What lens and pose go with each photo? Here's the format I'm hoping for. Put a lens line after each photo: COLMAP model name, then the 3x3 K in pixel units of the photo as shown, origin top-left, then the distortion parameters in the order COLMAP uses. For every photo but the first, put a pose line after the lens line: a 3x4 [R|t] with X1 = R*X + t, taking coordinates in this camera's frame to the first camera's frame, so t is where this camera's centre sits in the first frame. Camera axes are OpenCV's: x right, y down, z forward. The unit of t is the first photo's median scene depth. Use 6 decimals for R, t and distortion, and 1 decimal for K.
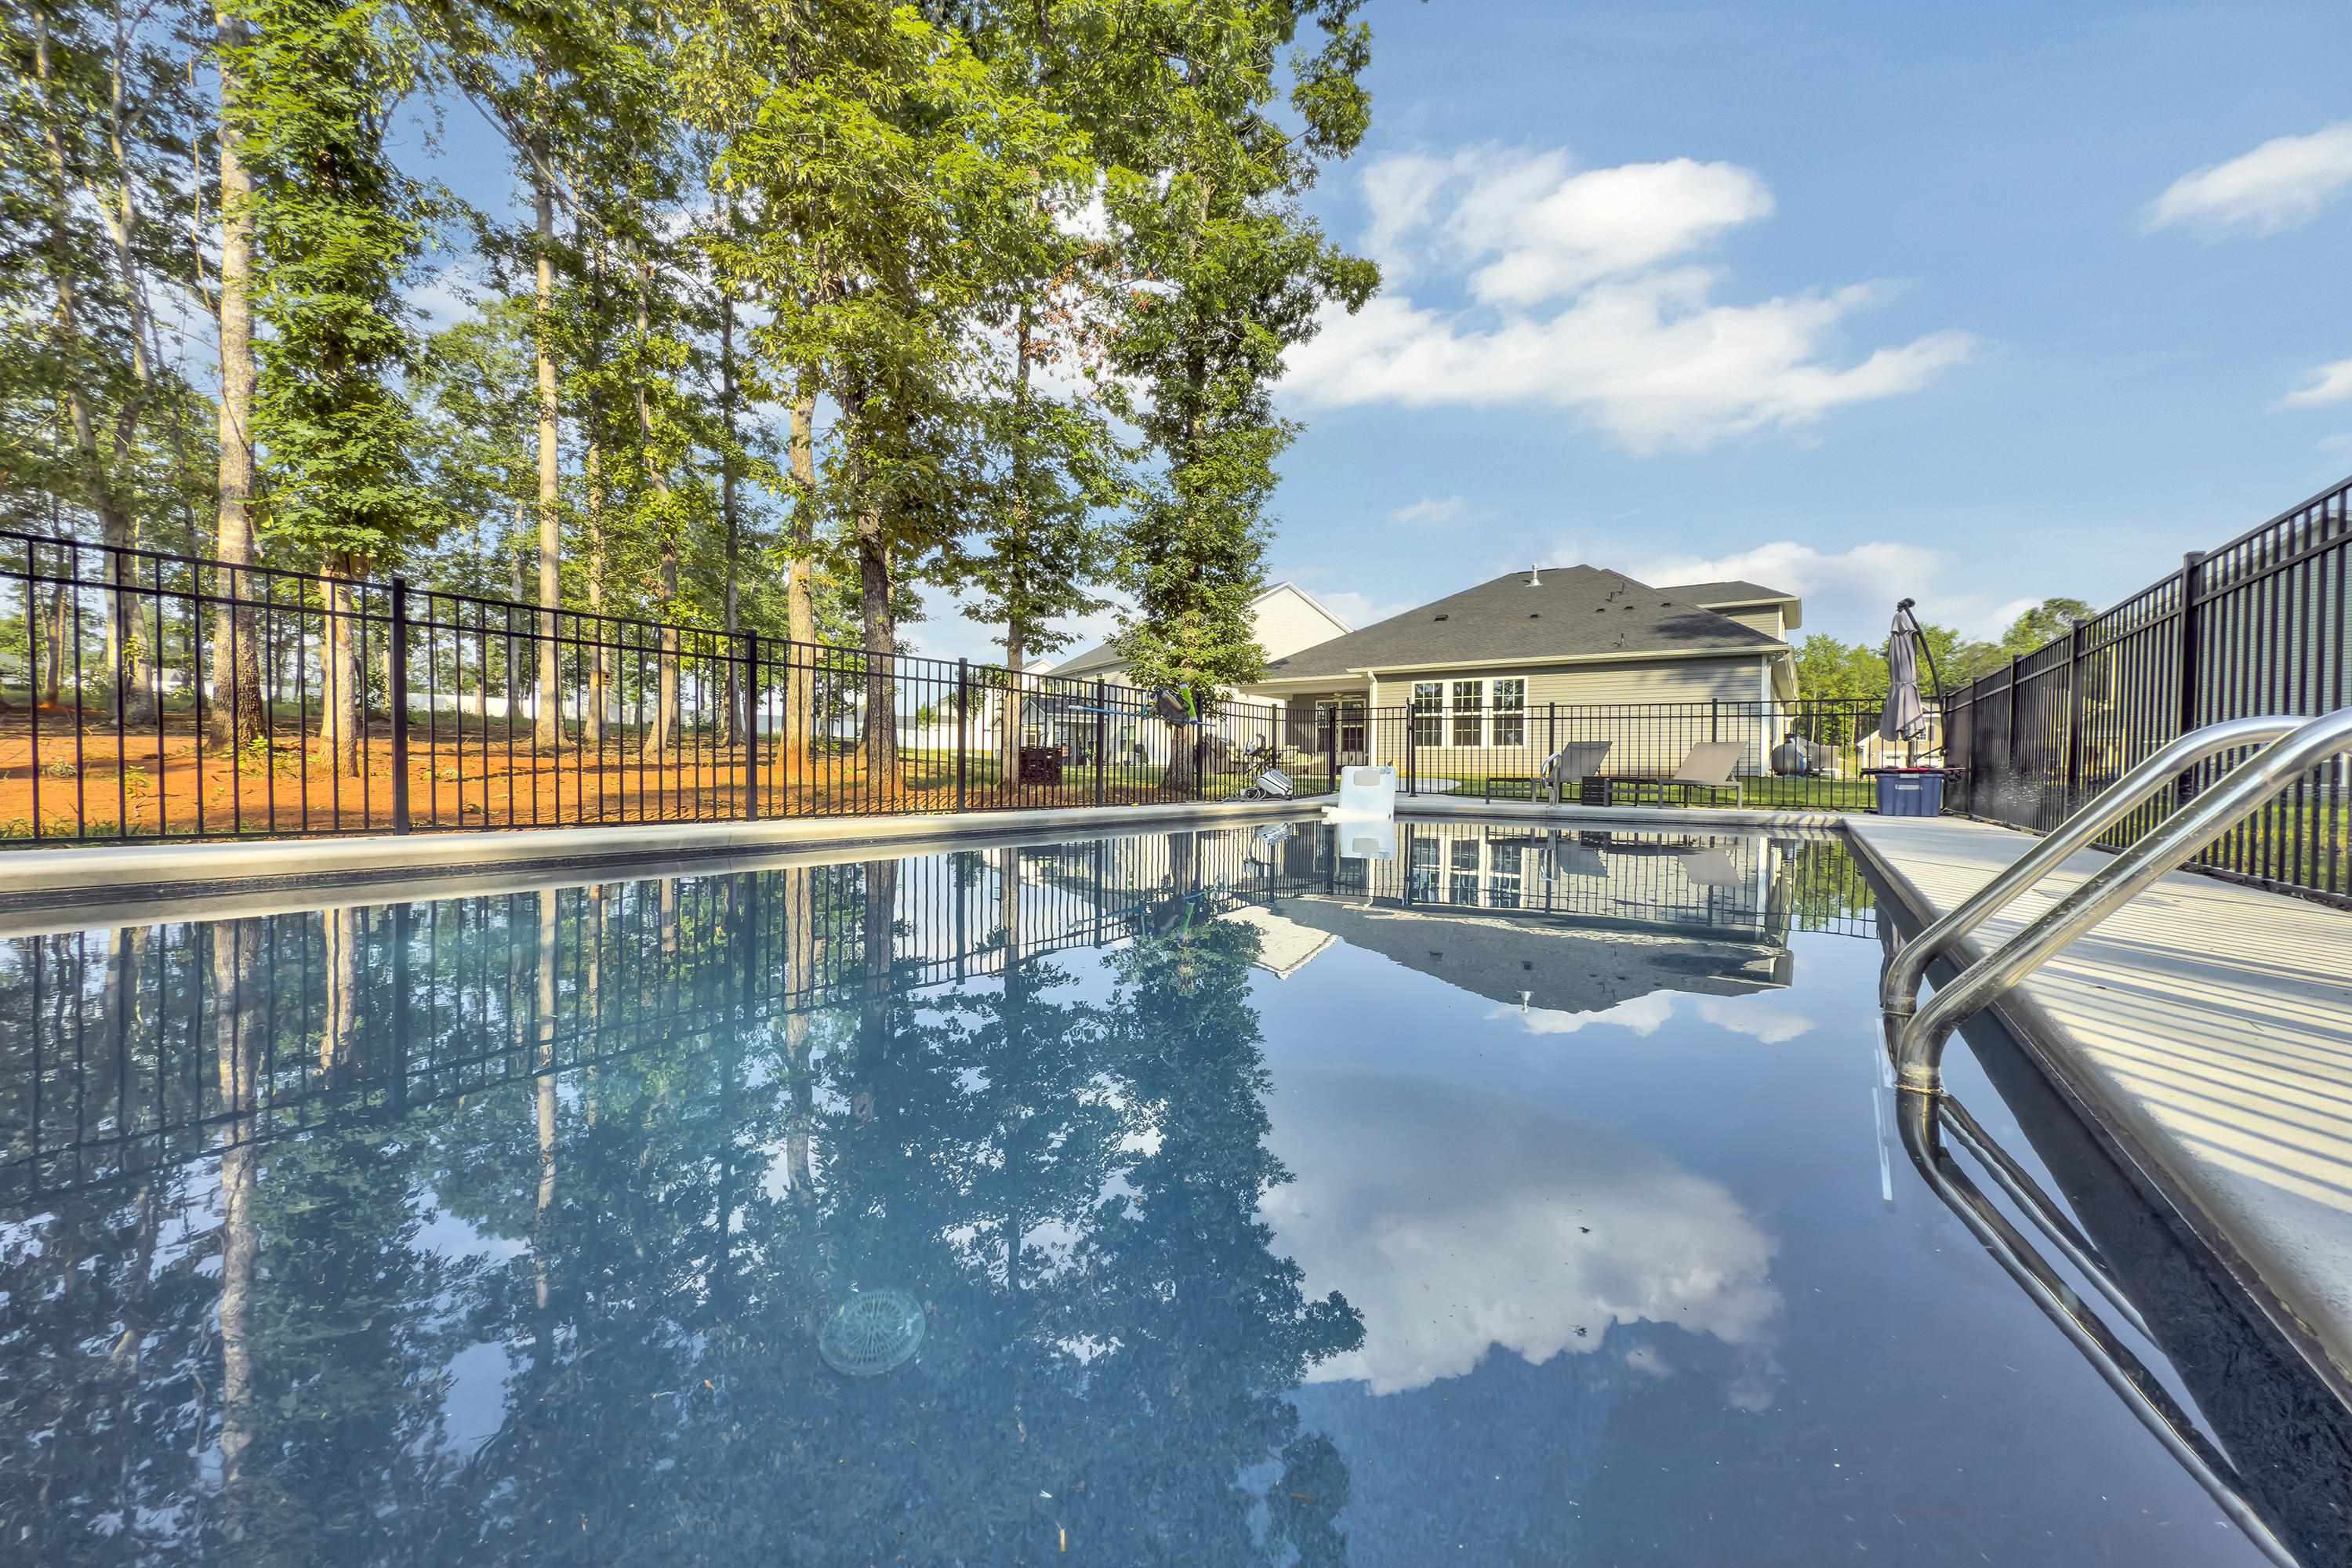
lens RADIAL K [[930.5, 0, 1176.0], [0, 930.5, 784.0], [0, 0, 1]] dist [0.002392, 0.000290]
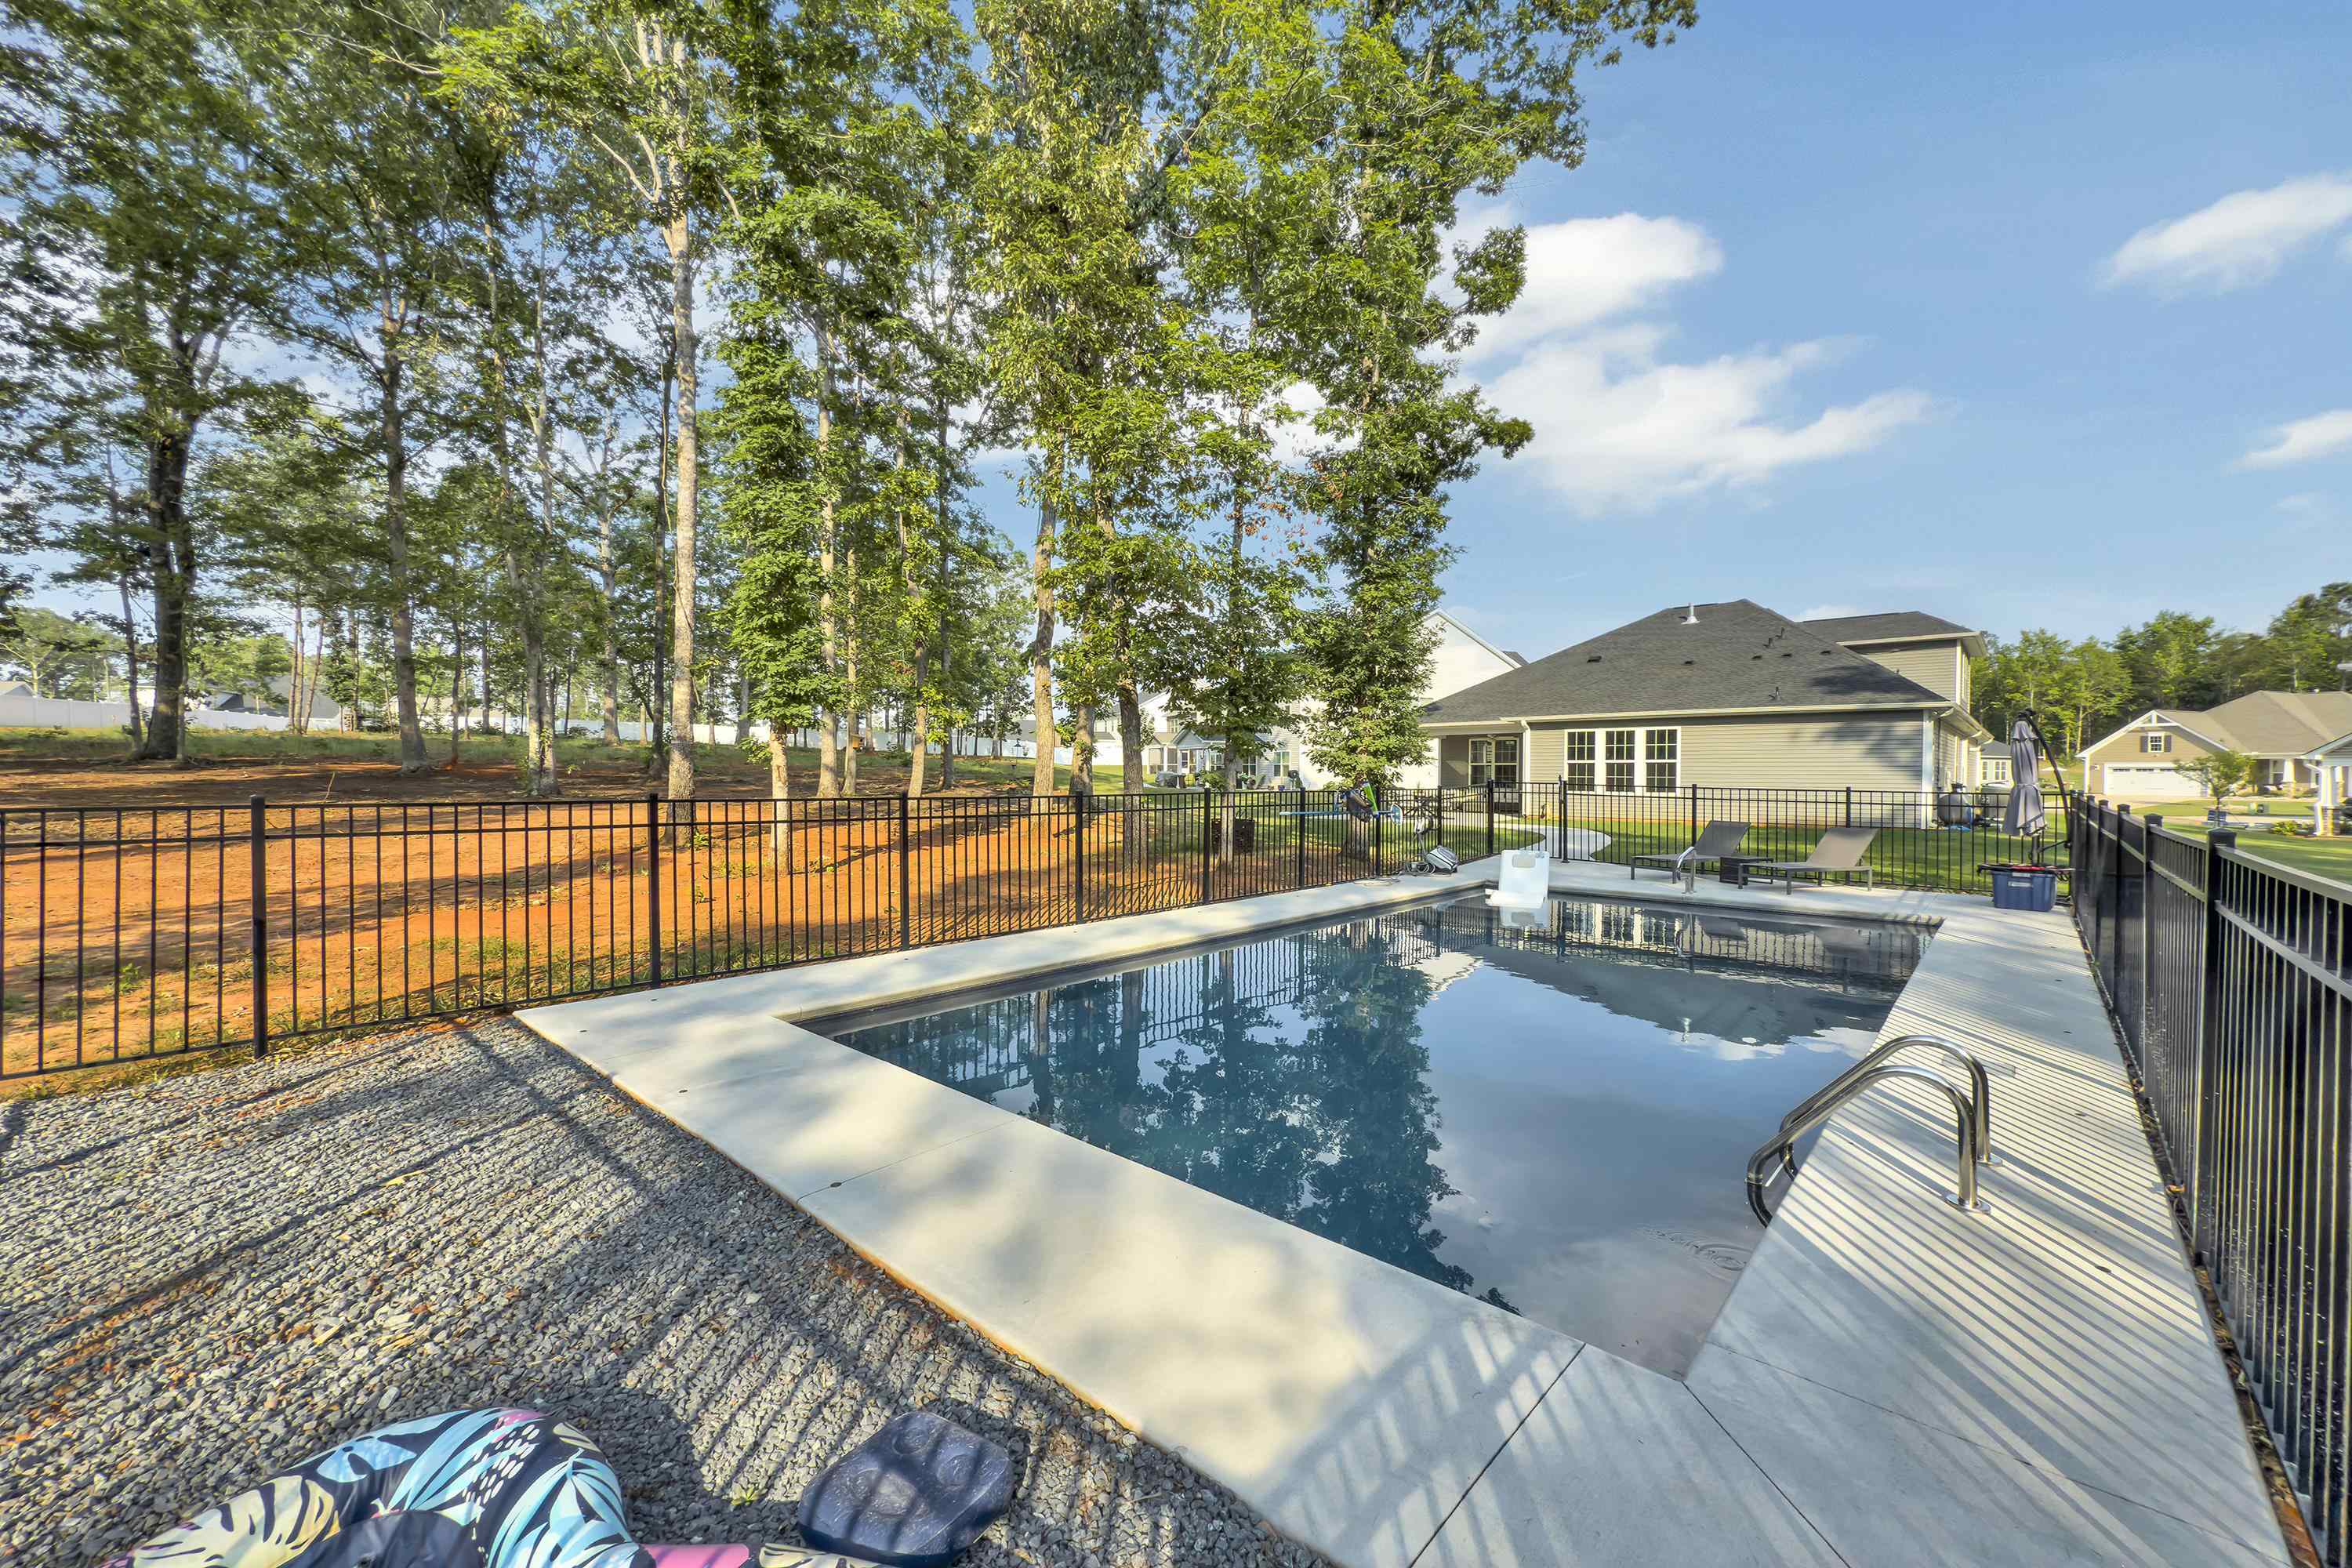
lens RADIAL K [[930.5, 0, 1176.0], [0, 930.5, 784.0], [0, 0, 1]] dist [0.002392, 0.000290]
pose [[0.988876, -0.004248, -0.148679, -0.046772], [0.004213, 0.999991, -0.000554, -0.087802], [0.148680, -0.000078, 0.988885, -0.199975]]
